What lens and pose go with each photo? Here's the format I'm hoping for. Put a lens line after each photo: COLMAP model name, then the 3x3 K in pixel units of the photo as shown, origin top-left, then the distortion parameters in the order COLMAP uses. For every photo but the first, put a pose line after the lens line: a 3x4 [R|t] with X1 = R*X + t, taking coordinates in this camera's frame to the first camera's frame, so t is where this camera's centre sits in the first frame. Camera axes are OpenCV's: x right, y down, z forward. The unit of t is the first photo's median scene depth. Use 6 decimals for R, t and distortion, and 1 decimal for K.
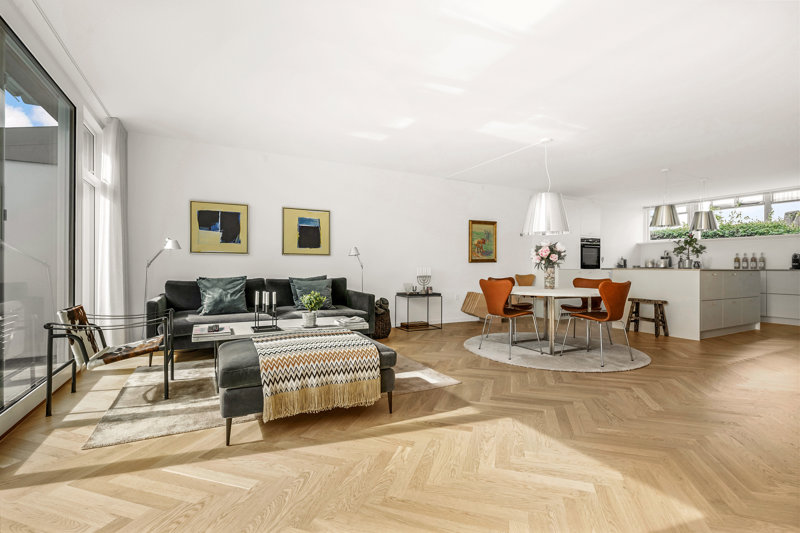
lens RADIAL K [[362.9, 0, 400.0], [0, 362.9, 266.5], [0, 0, 1]] dist [0.000697, 0.000062]
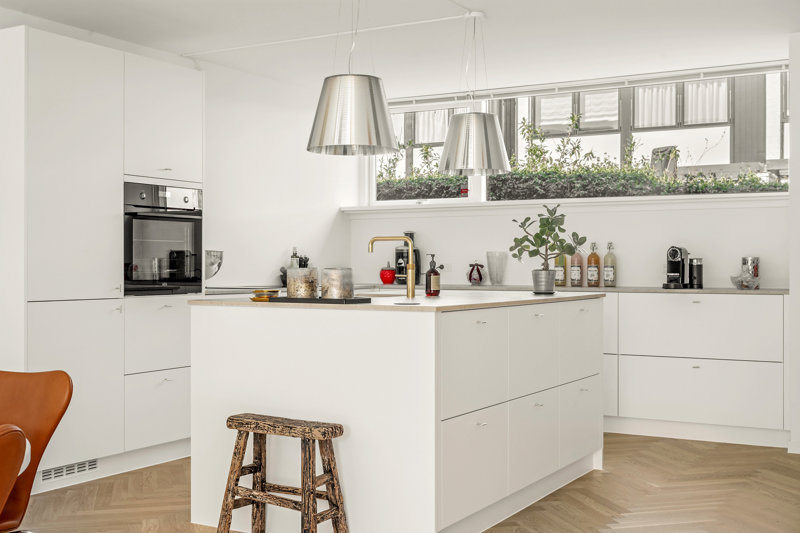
lens RADIAL K [[963.6, 0, 400.0], [0, 963.6, 266.5], [0, 0, 1]] dist [0.005414, 0.000386]
pose [[0.847816, -0.002935, 0.530282, 0.275582], [-0.000642, 0.999978, 0.006561, -0.019111], [-0.530290, -0.005903, 0.847796, 0.261853]]
